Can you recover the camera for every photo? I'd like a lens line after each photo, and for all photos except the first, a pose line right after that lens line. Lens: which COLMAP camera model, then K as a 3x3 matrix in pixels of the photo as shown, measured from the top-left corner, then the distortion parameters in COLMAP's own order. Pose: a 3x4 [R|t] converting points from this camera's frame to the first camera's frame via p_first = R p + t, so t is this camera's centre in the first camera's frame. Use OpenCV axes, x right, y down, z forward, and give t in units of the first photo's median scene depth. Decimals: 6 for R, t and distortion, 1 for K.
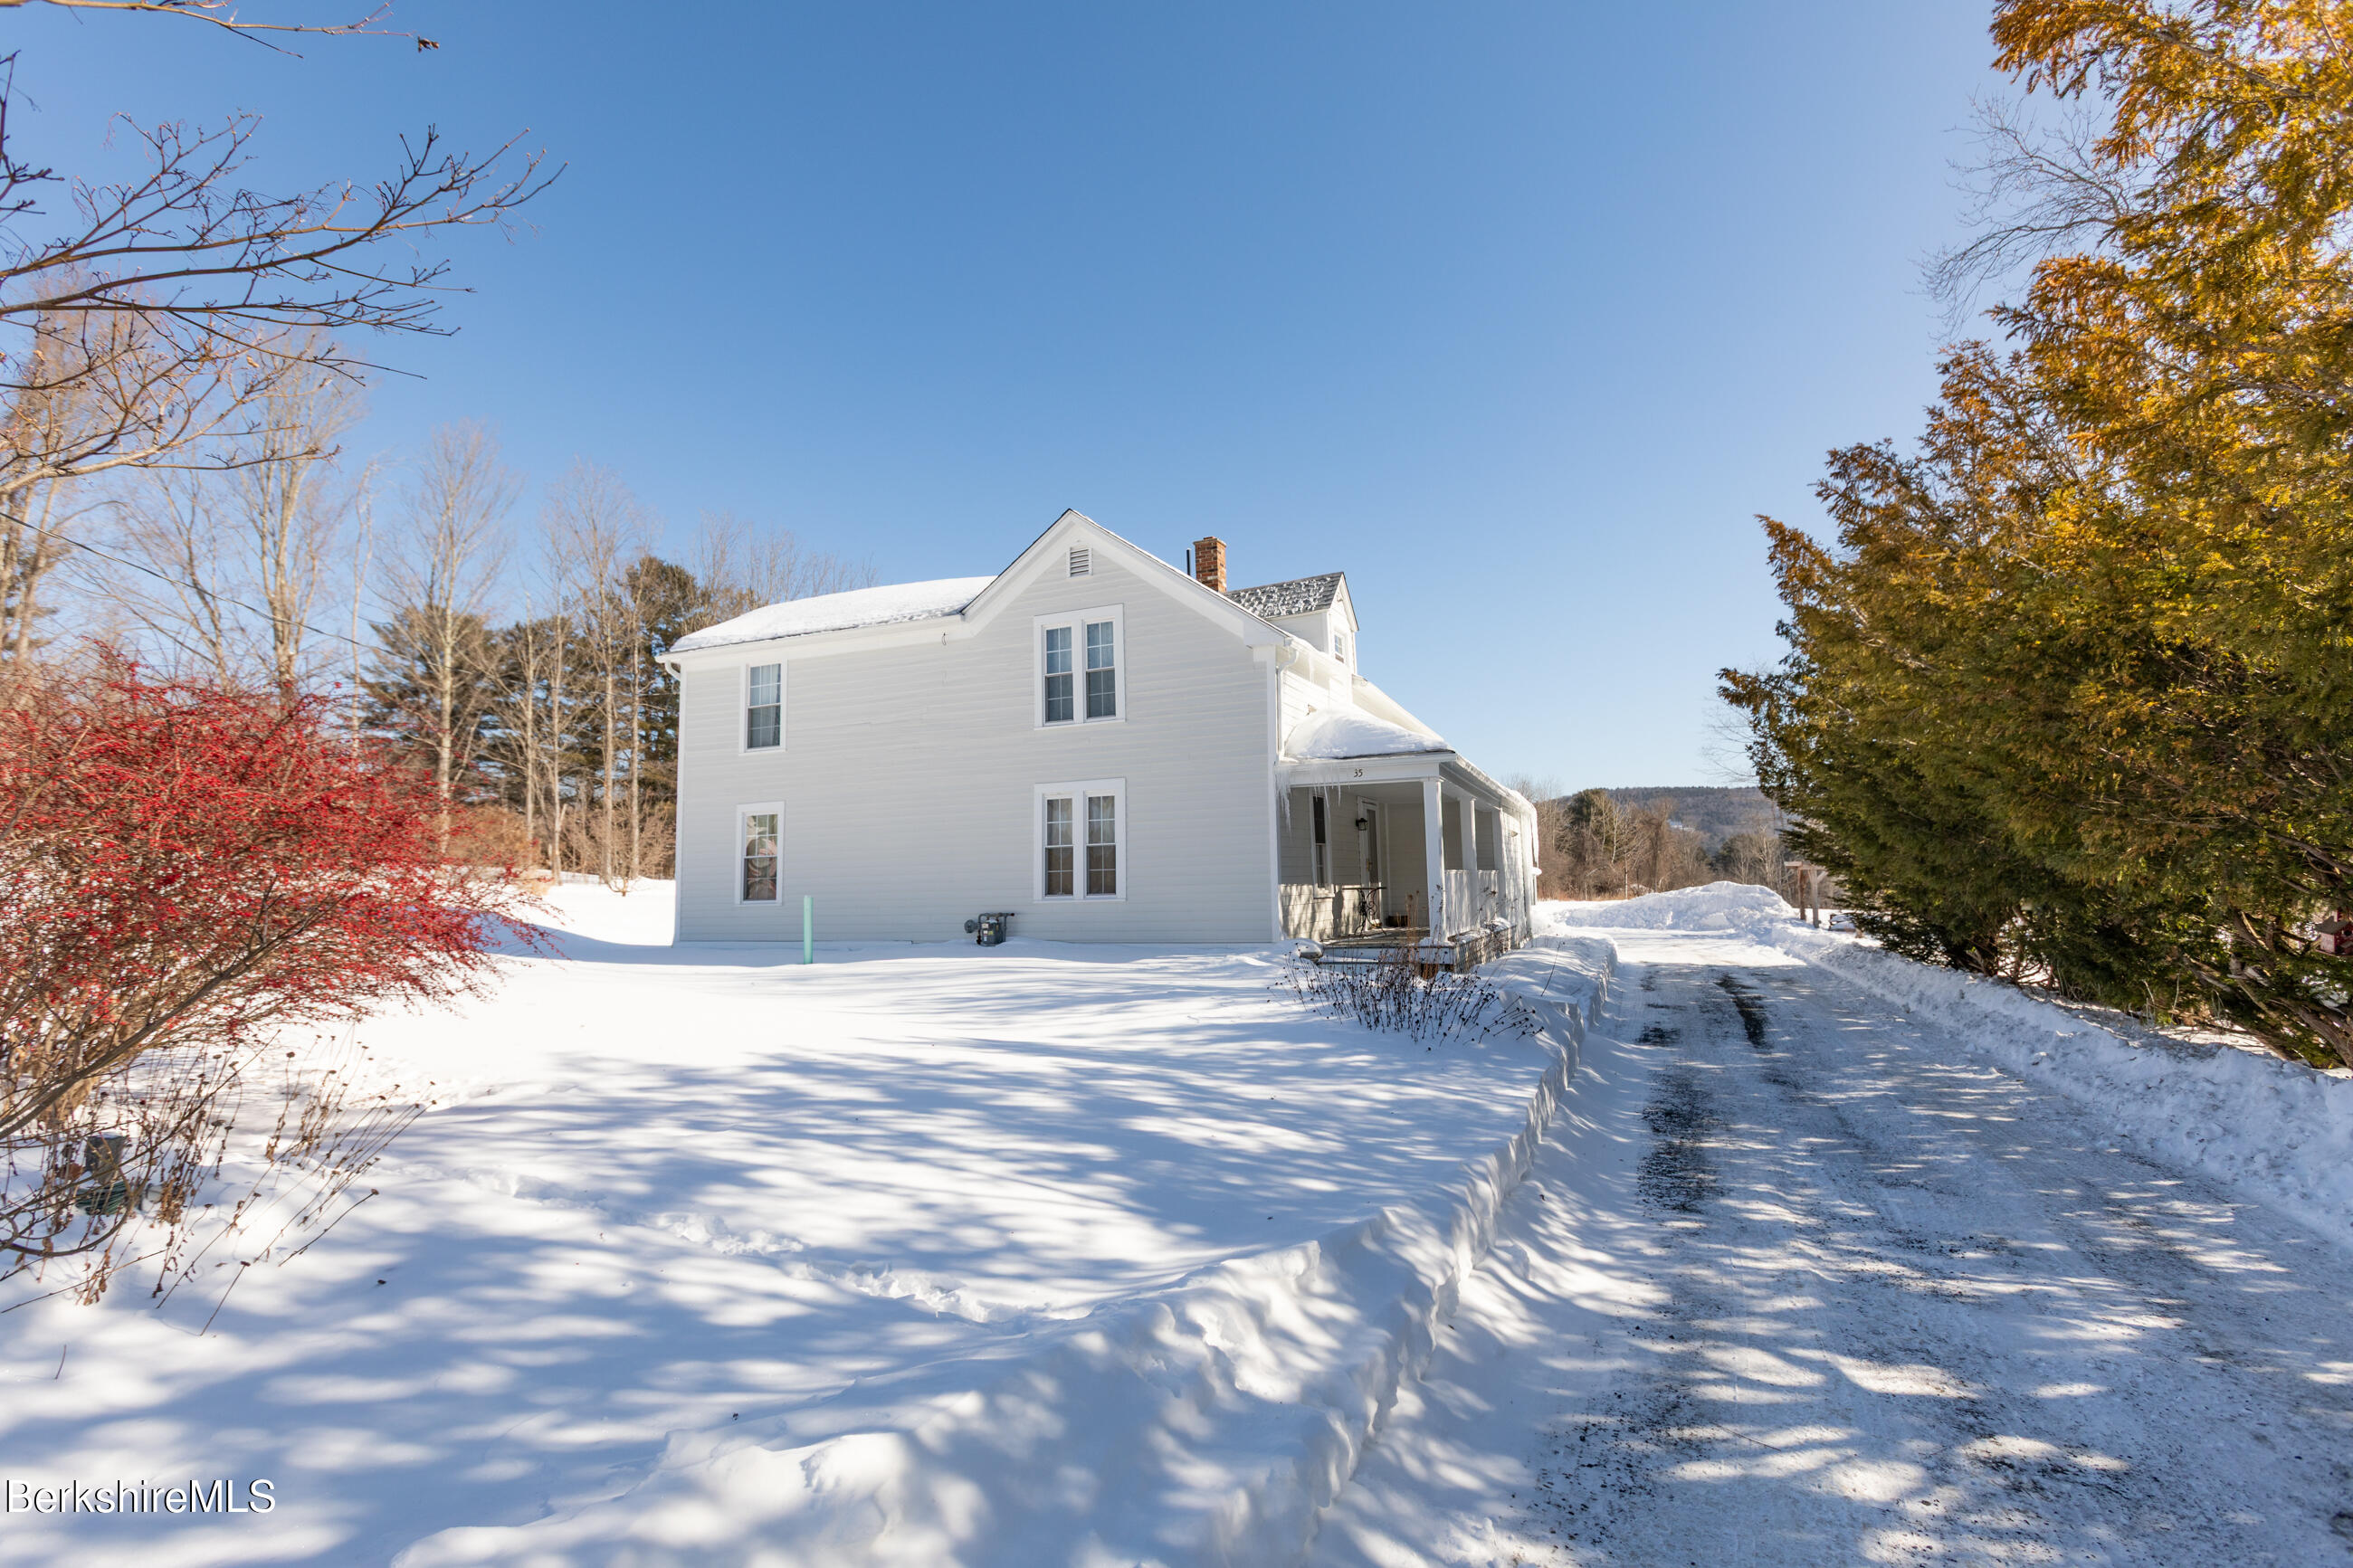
lens RADIAL K [[1120.4, 0, 1191.1], [0, 1120.4, 783.0], [0, 0, 1]] dist [-0.000081, 0.000127]
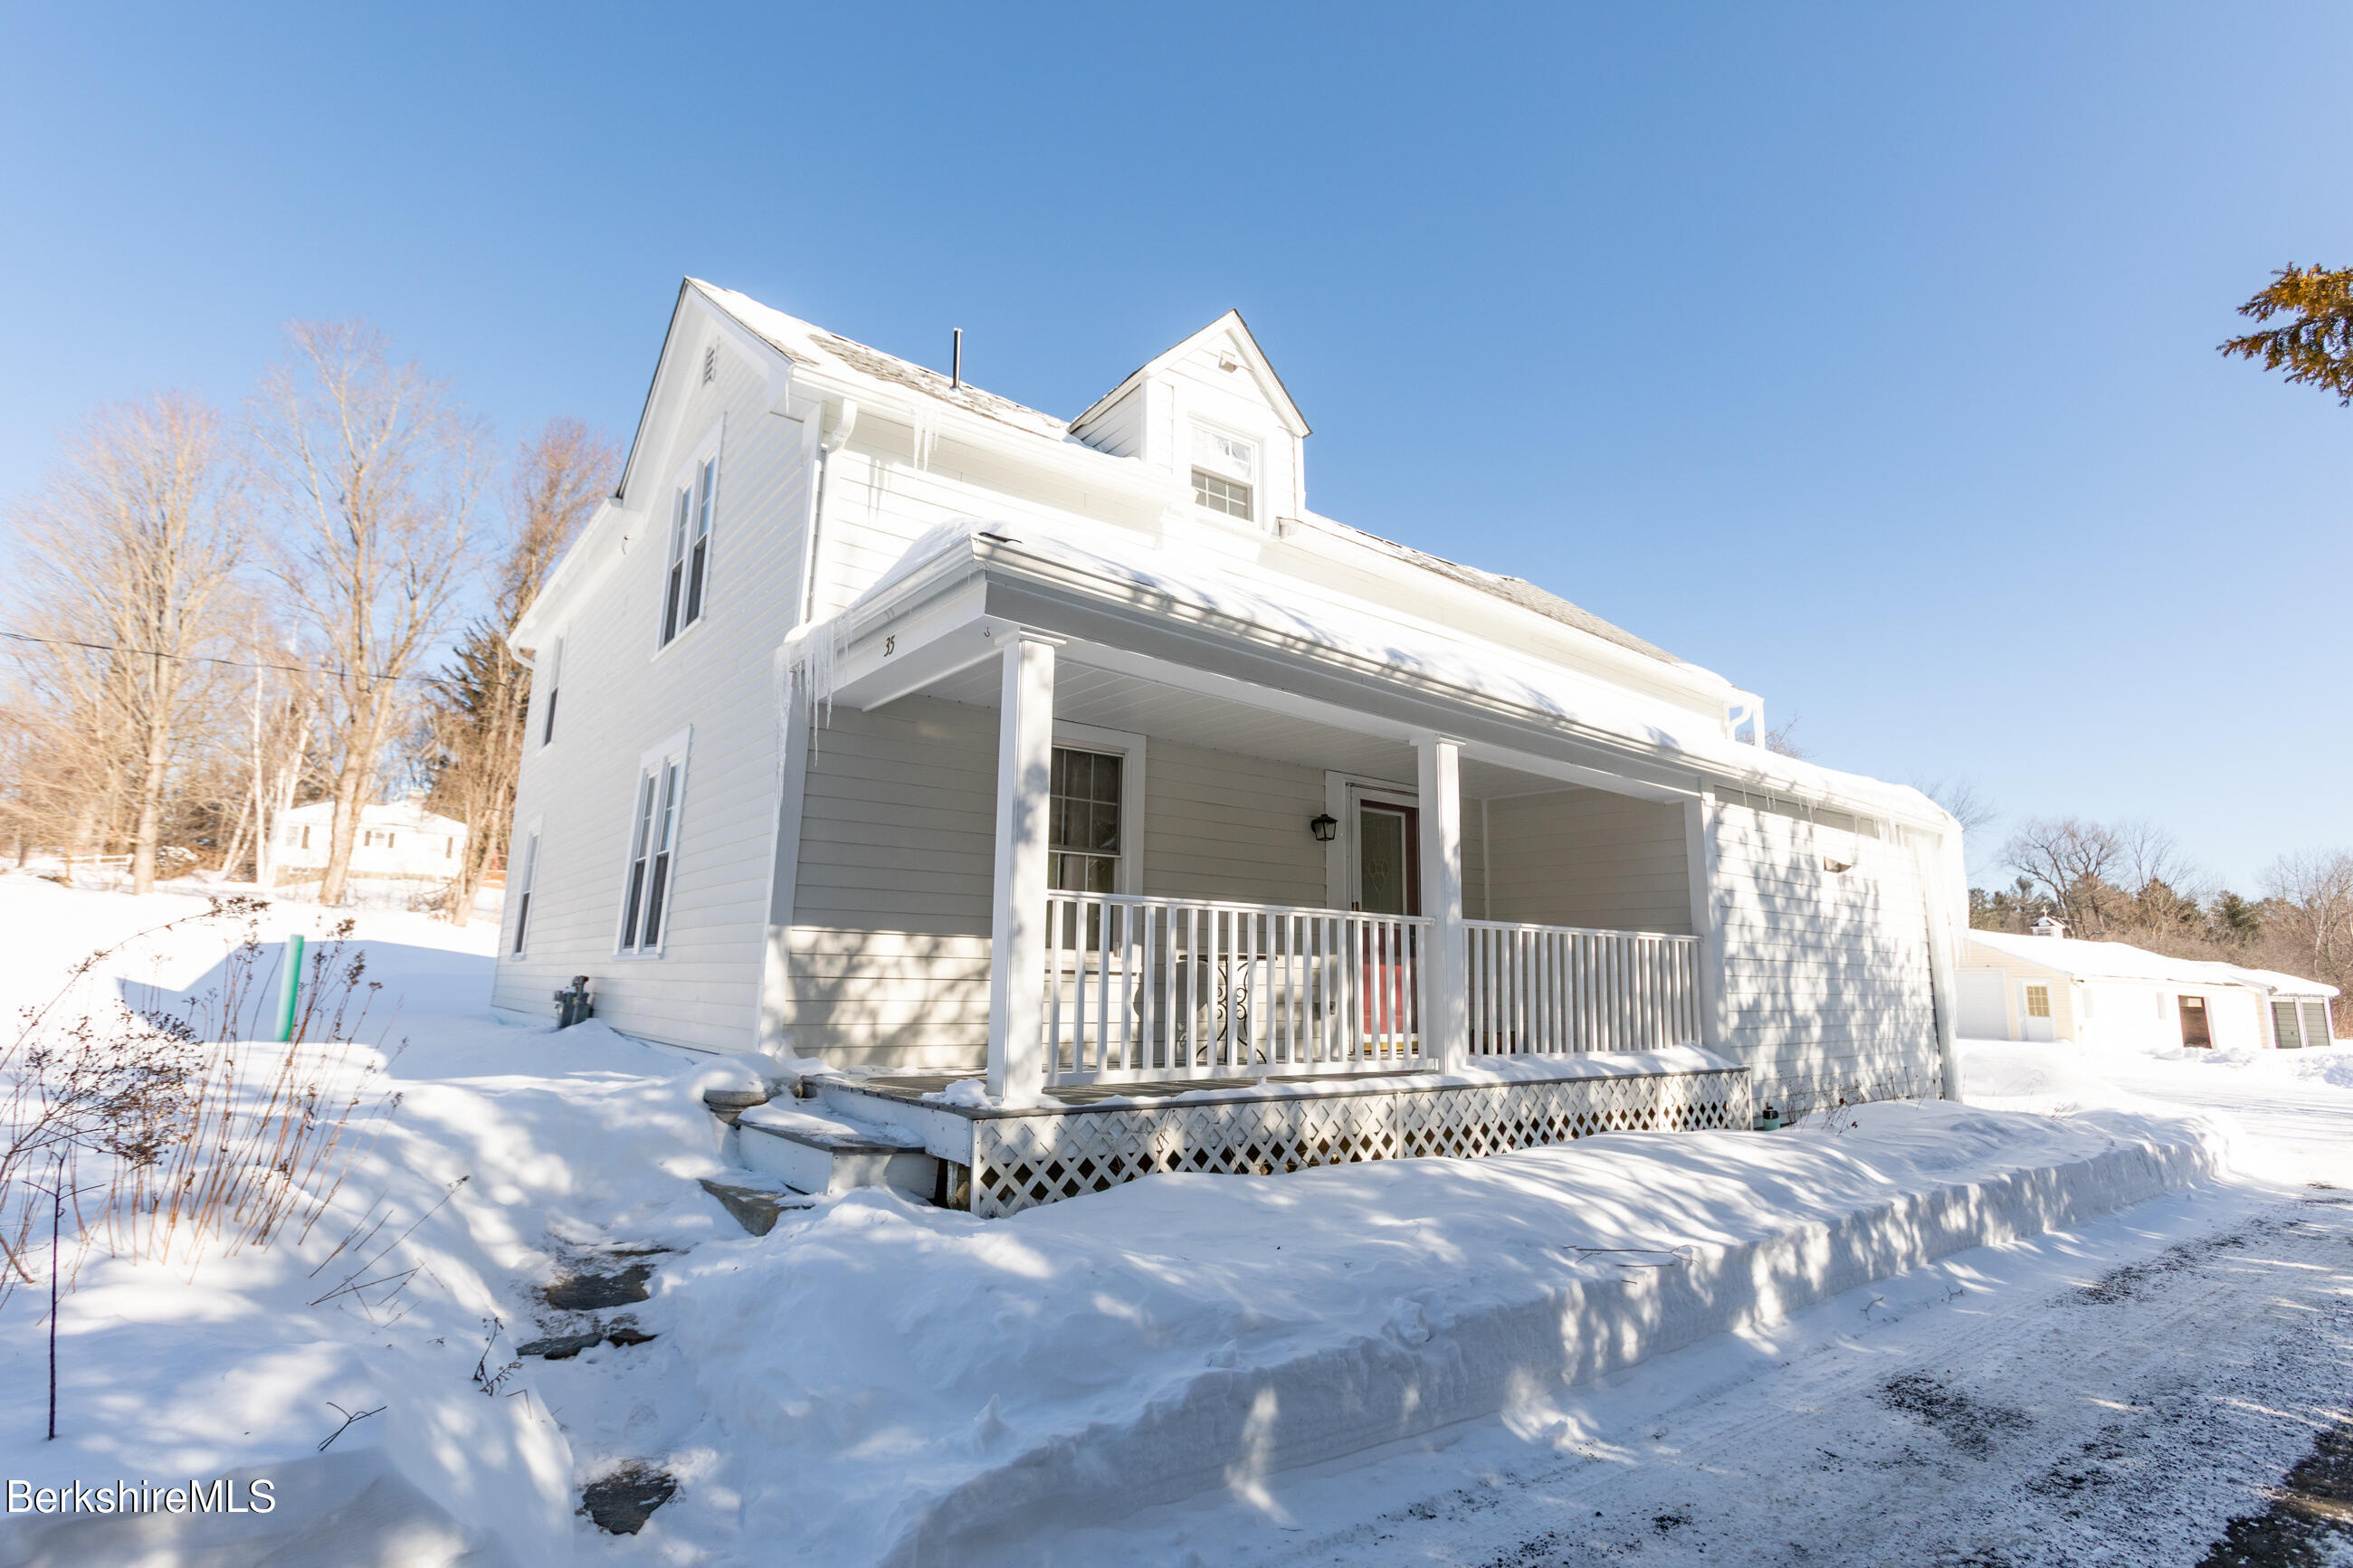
lens RADIAL K [[1157.5, 0, 1176.5], [0, 1157.5, 784.0], [0, 0, 1]] dist [-0.018620, 0.015352]
pose [[0.868572, -0.046041, -0.493420, 0.355873], [0.006195, 0.996606, -0.082088, 0.060747], [0.495525, 0.068243, 0.865909, 0.566674]]
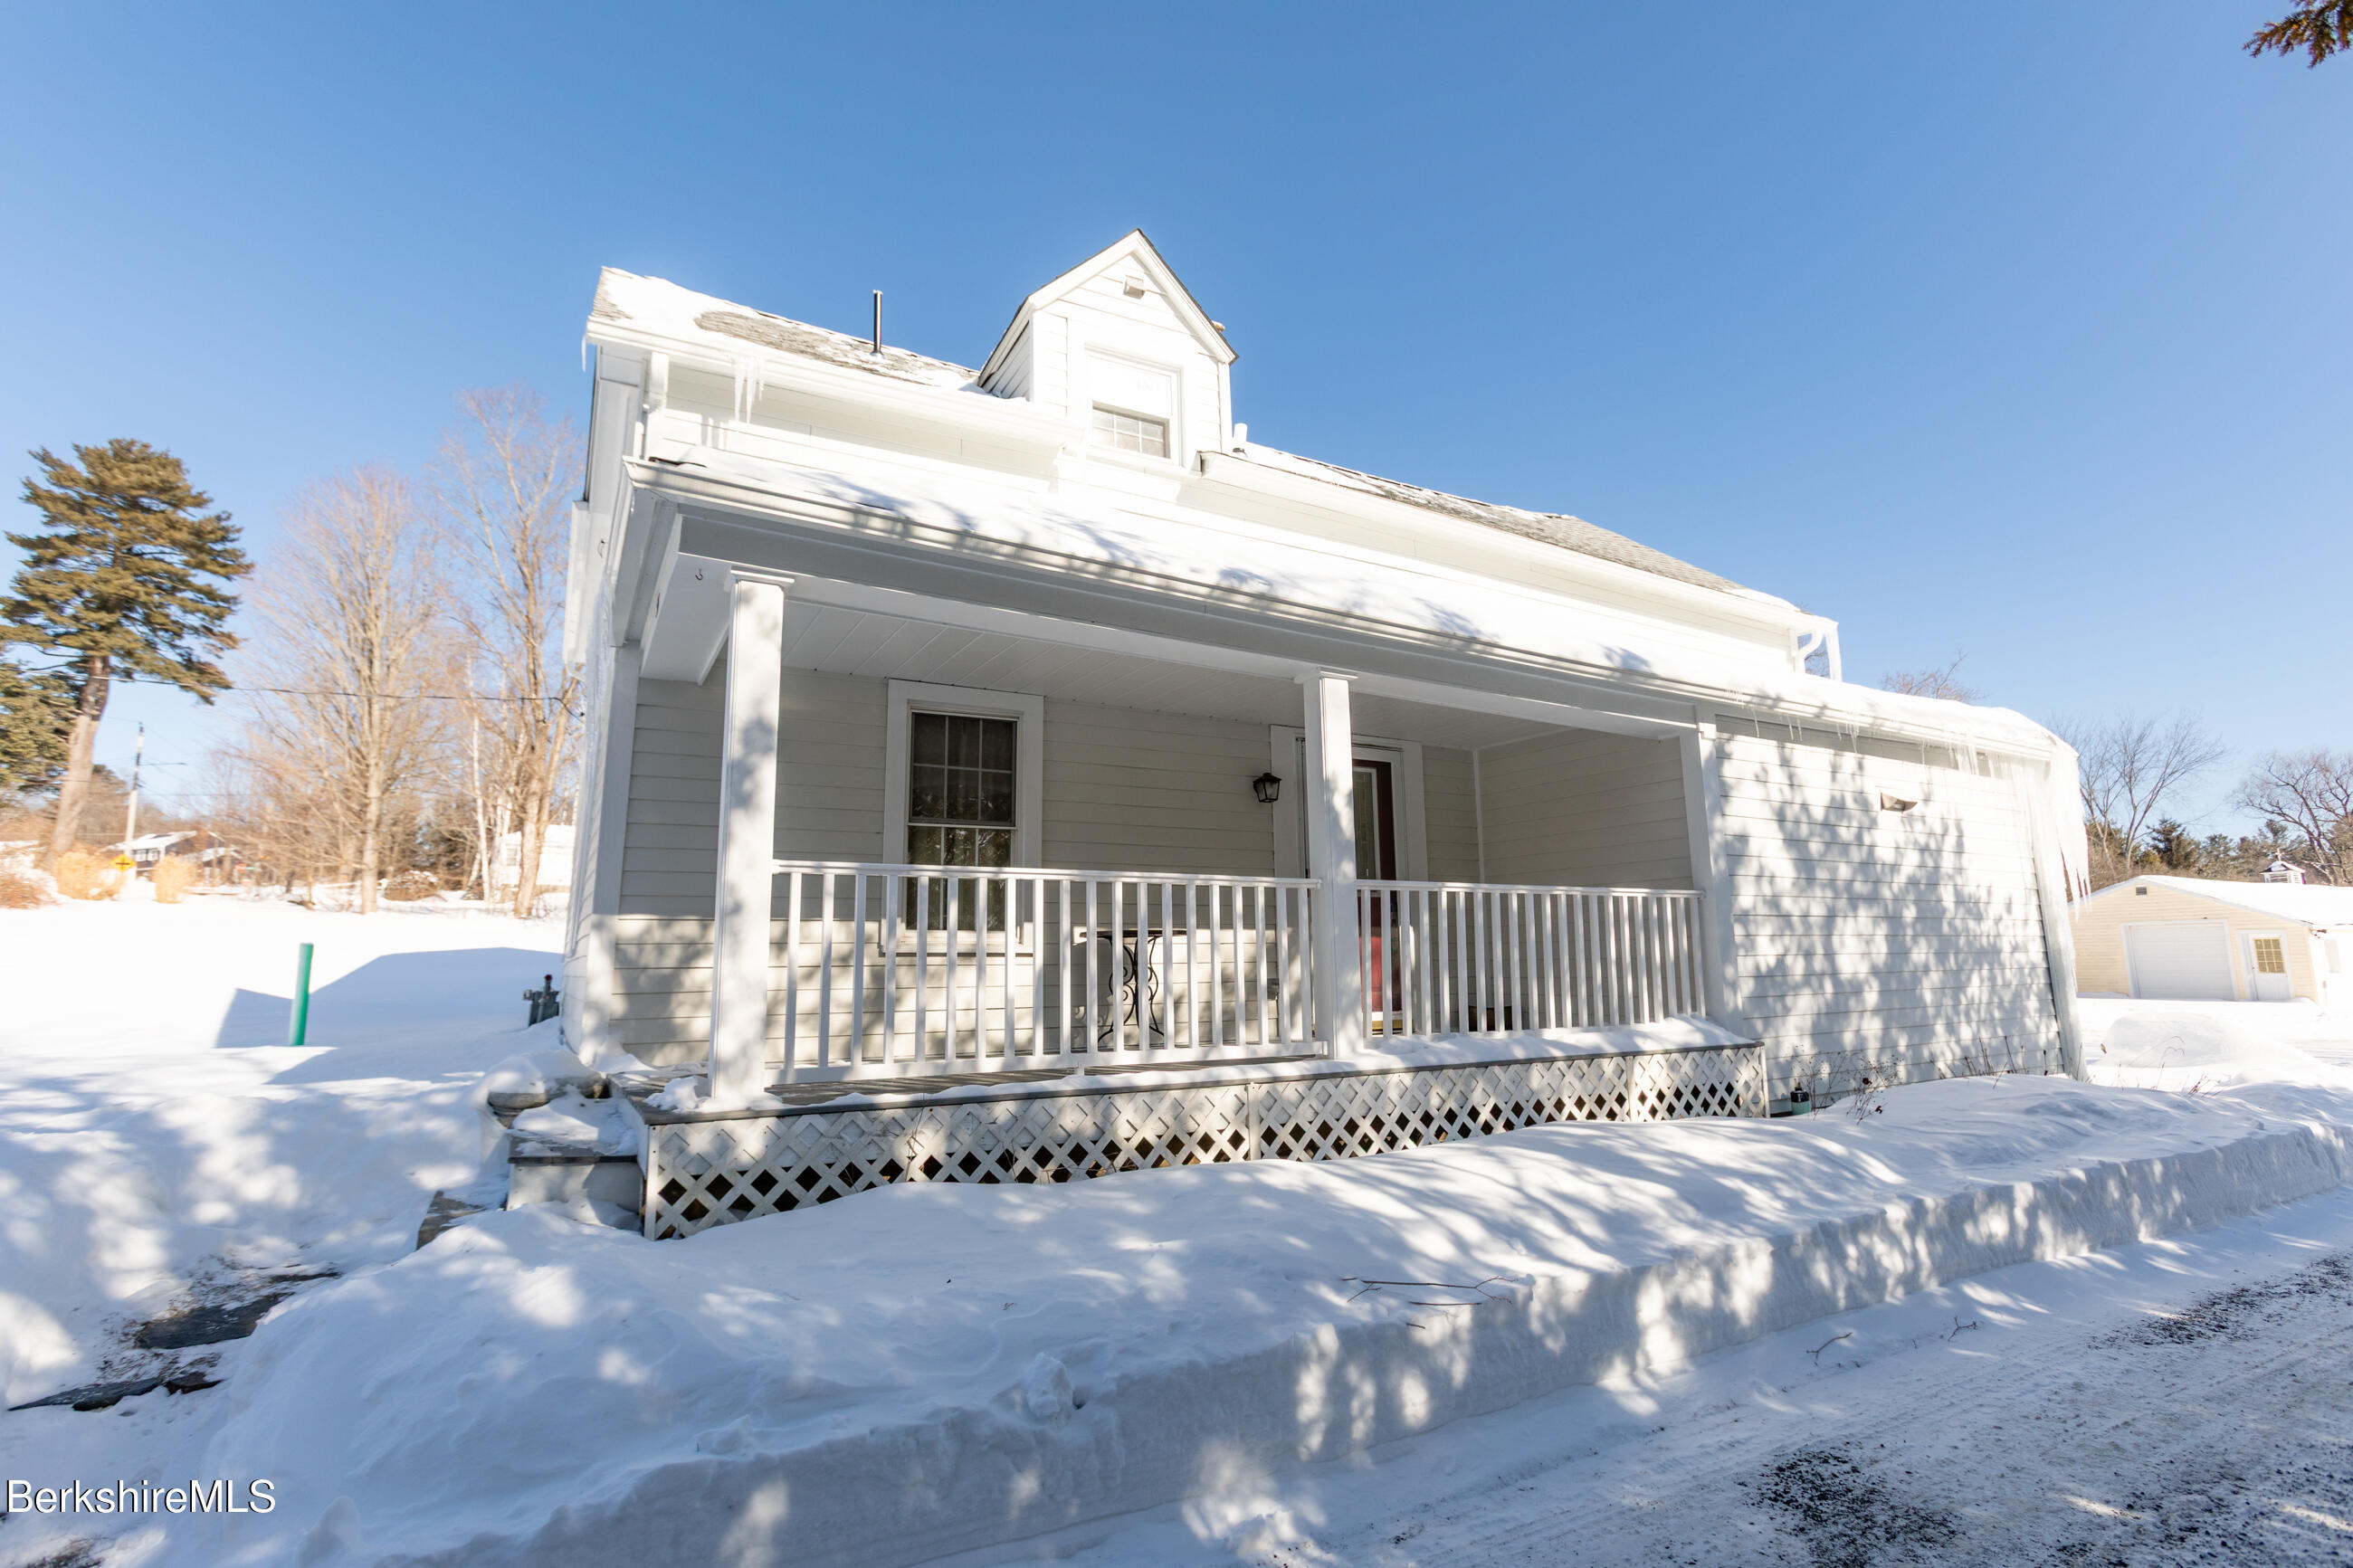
lens RADIAL K [[1128.7, 0, 1168.7], [0, 1128.7, 782.5], [0, 0, 1]] dist [-0.016037, 0.011473]
pose [[0.786887, -0.086224, -0.611044, 0.405543], [0.048757, 0.995782, -0.077727, 0.069595], [0.615168, 0.031370, 0.787772, 0.662005]]
